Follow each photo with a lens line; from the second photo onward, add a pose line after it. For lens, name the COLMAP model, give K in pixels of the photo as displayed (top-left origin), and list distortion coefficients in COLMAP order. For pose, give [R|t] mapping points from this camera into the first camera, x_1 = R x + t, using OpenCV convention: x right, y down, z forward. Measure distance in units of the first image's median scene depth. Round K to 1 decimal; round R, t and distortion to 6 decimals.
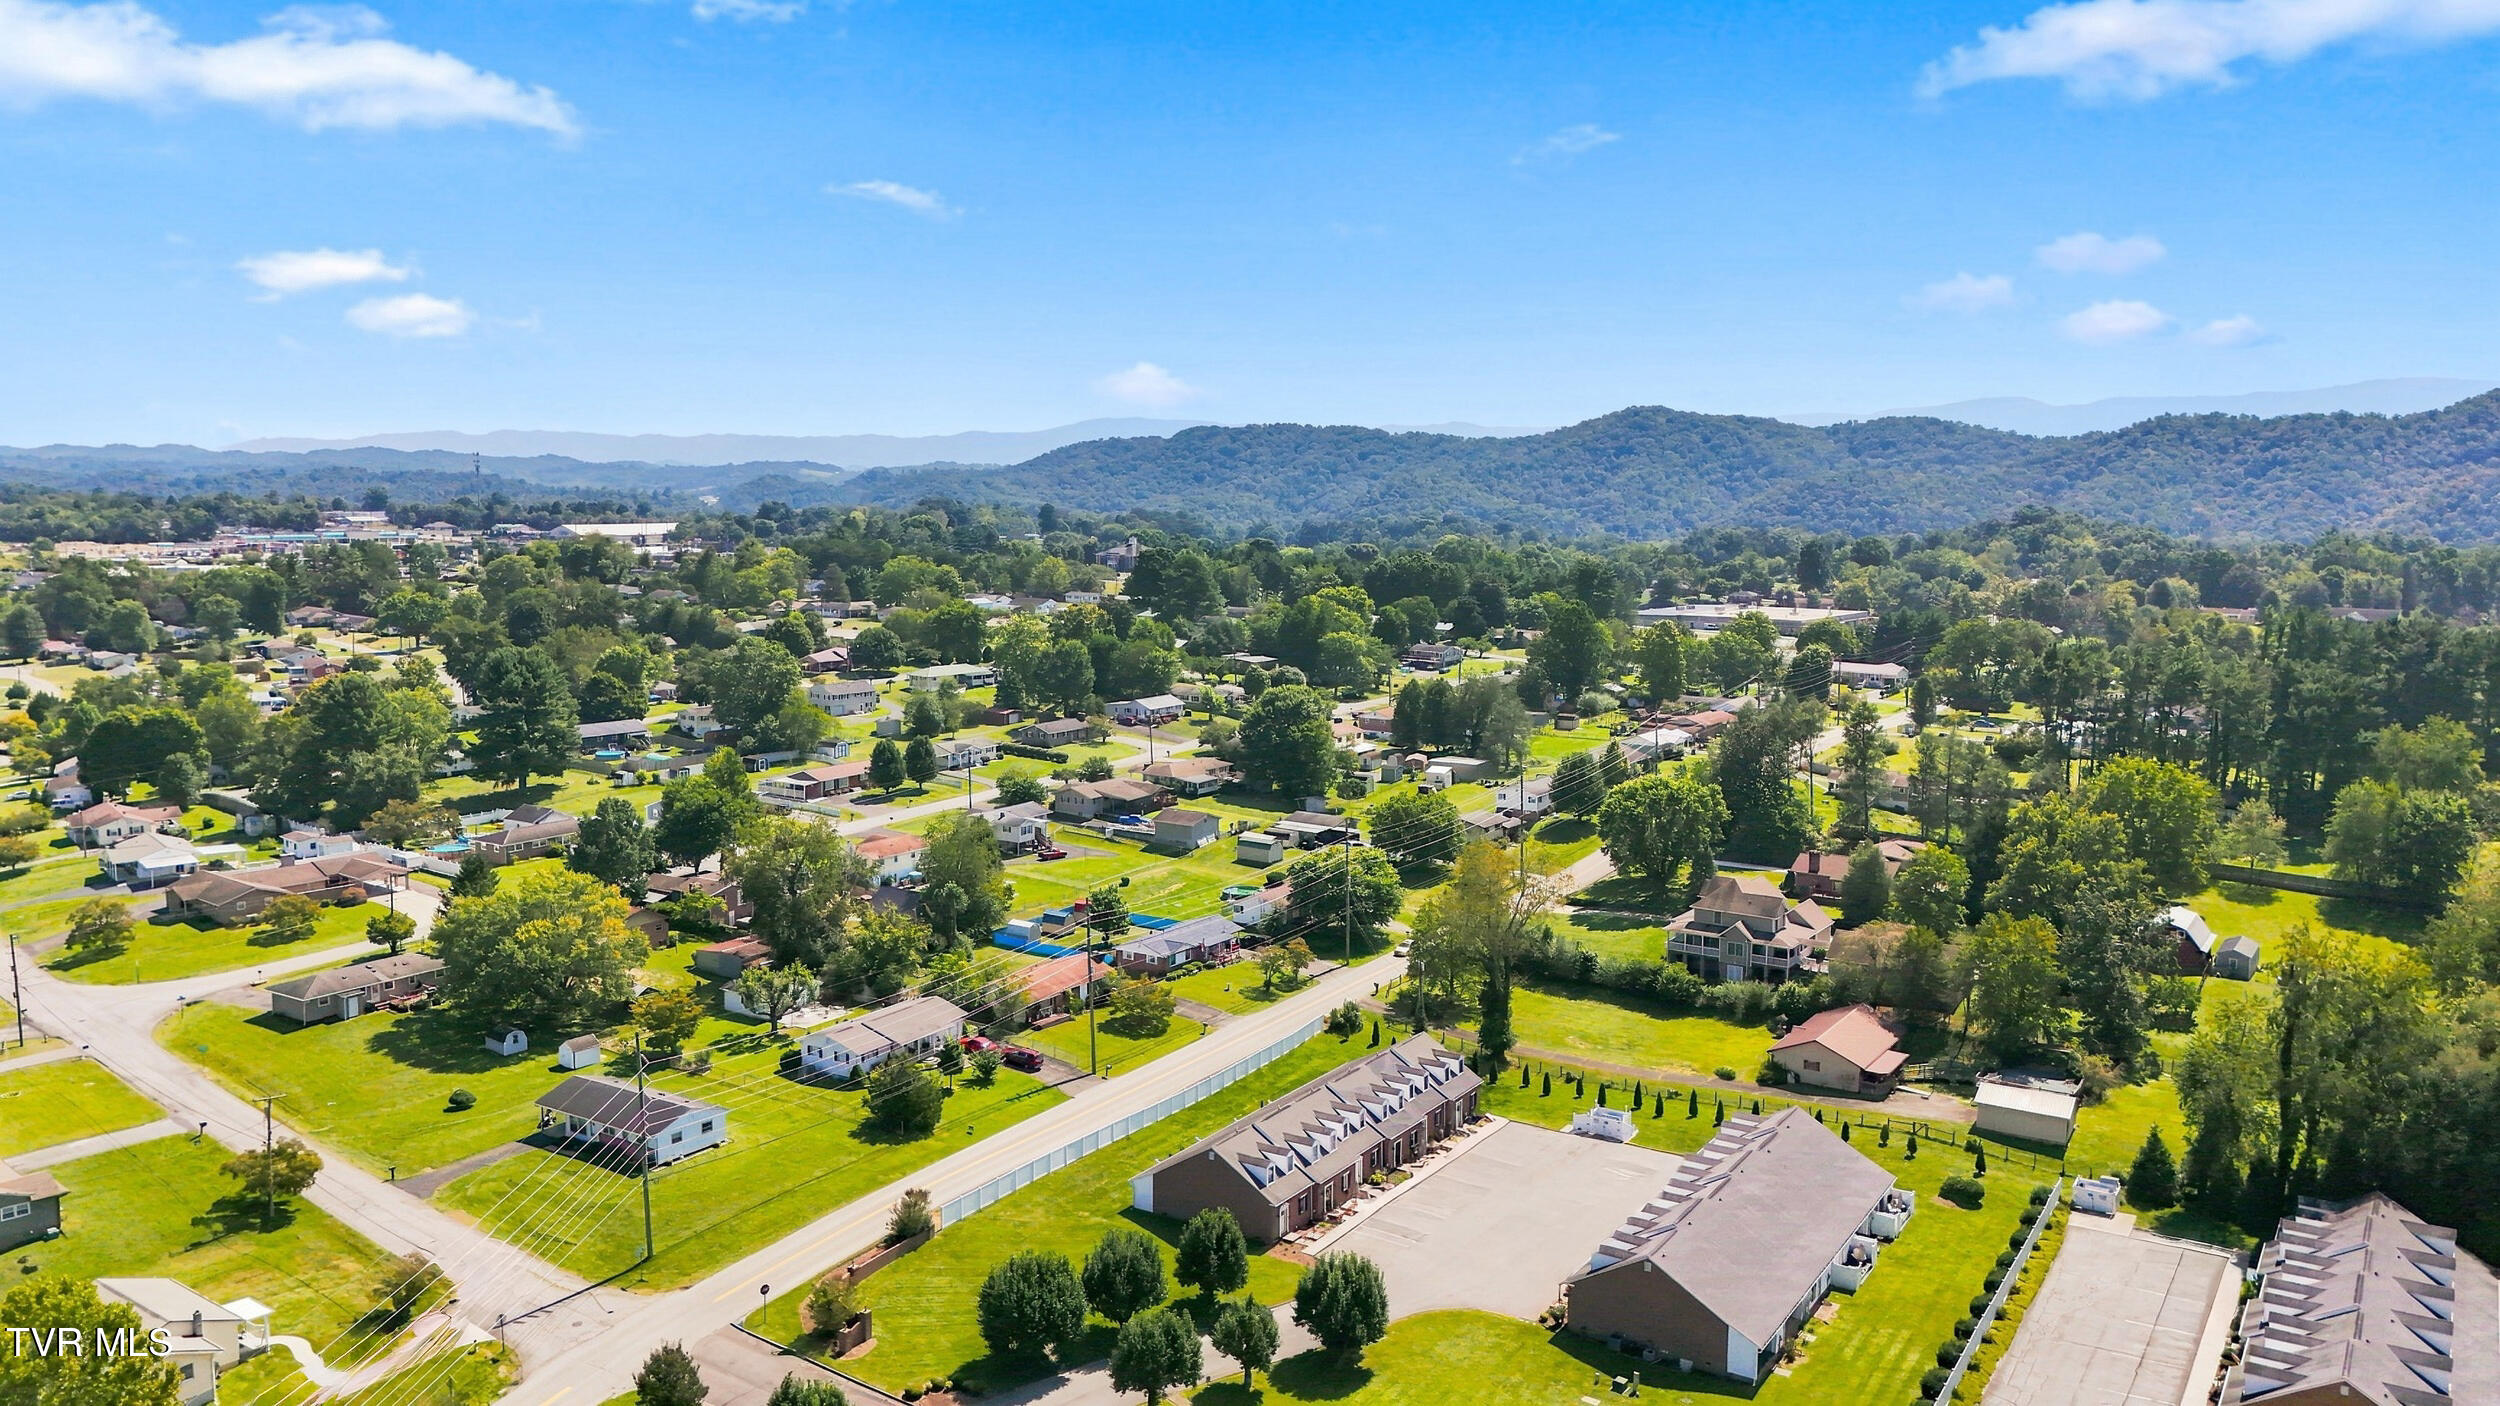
lens RADIAL K [[1825.1, 0, 1242.8], [0, 1825.1, 707.8], [0, 0, 1]] dist [0.042833, -0.038197]
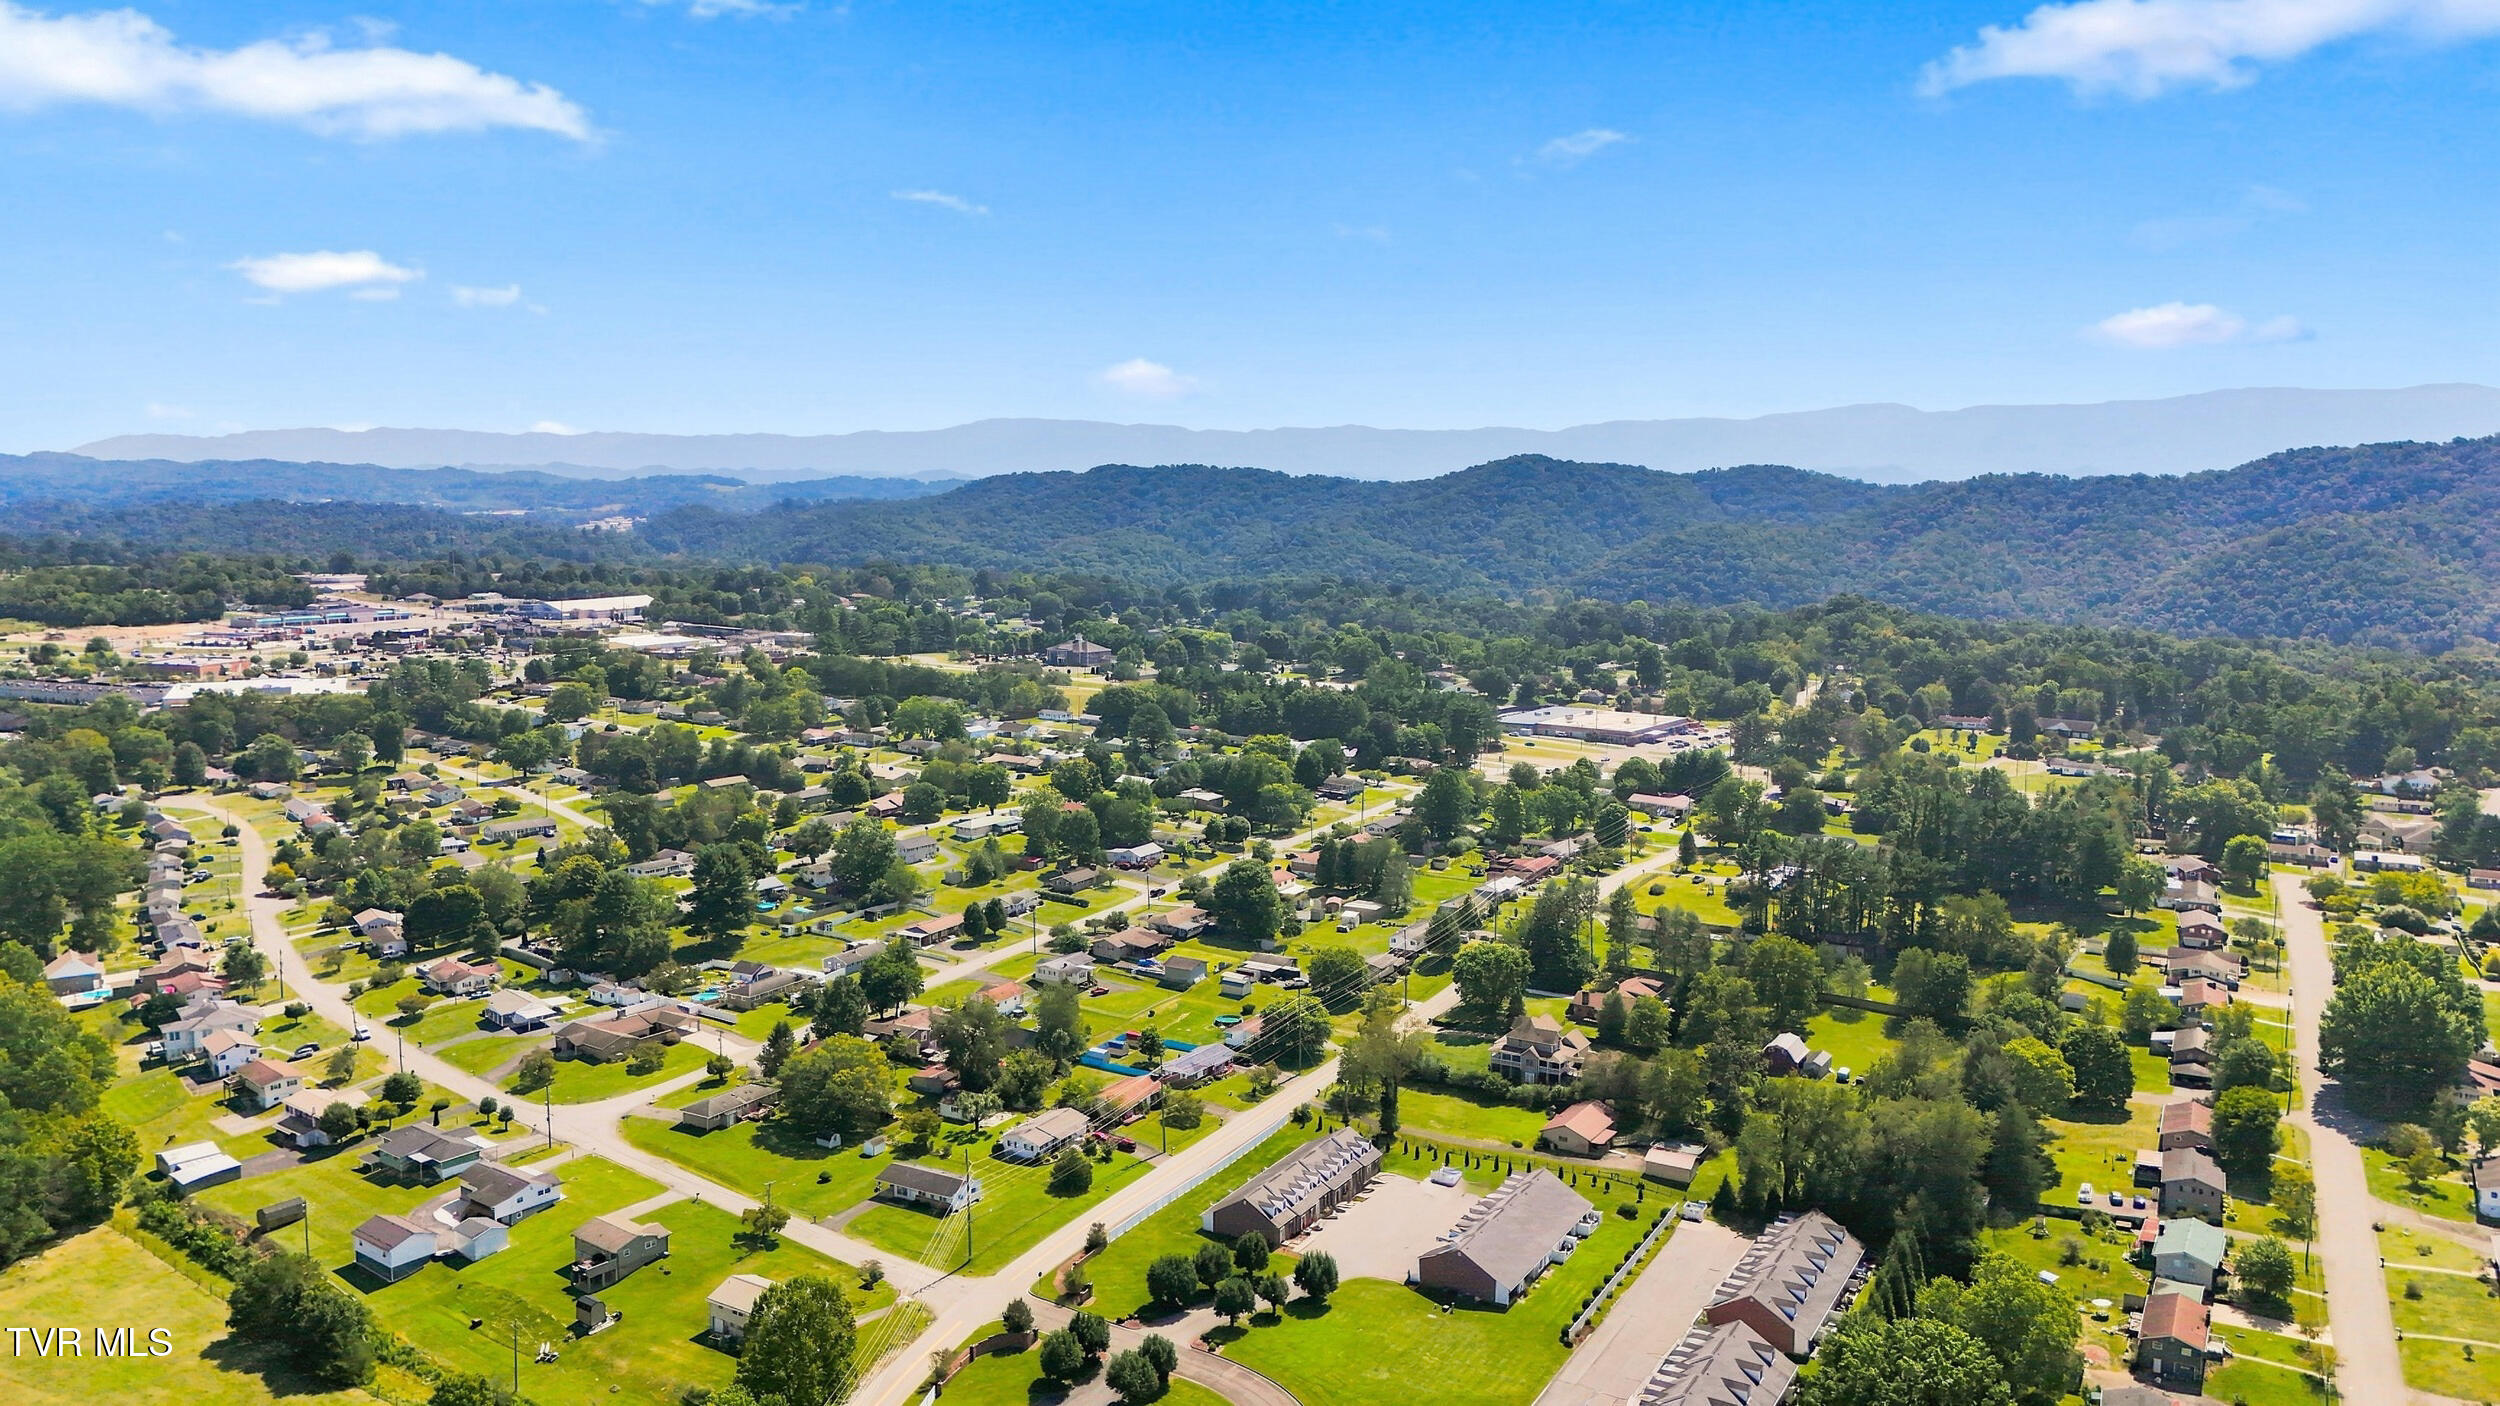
lens RADIAL K [[1825.1, 0, 1255.2], [0, 1825.1, 684.1], [0, 0, 1]] dist [0.042833, -0.038197]
pose [[0.997991, -0.003124, 0.063280, -0.077684], [0.003795, 0.999938, -0.010491, -0.175600], [-0.063243, 0.010710, 0.997941, -0.585199]]
